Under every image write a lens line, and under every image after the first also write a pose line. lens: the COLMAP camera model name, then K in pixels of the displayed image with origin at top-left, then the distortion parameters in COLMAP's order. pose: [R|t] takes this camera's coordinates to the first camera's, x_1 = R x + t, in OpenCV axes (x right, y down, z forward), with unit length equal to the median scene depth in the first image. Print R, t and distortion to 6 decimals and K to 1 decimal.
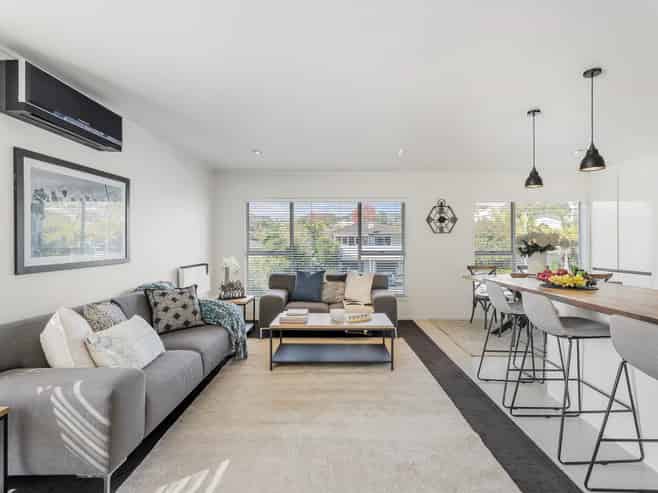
lens RADIAL K [[333.8, 0, 328.9], [0, 333.8, 239.9], [0, 0, 1]] dist [0.001015, 0.000345]
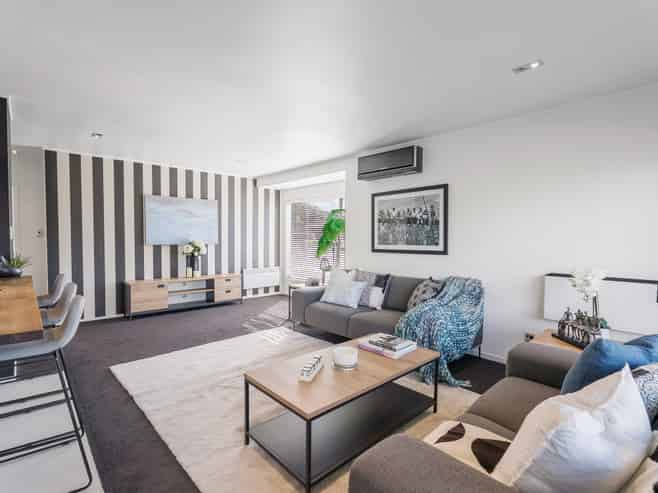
lens RADIAL K [[333.8, 0, 328.9], [0, 333.8, 239.9], [0, 0, 1]] dist [0.001015, 0.000345]
pose [[-0.717954, 0.016638, -0.695891, 0.741839], [0.007831, 0.999844, 0.015826, -0.011873], [0.696046, 0.005912, -0.717973, 2.226483]]
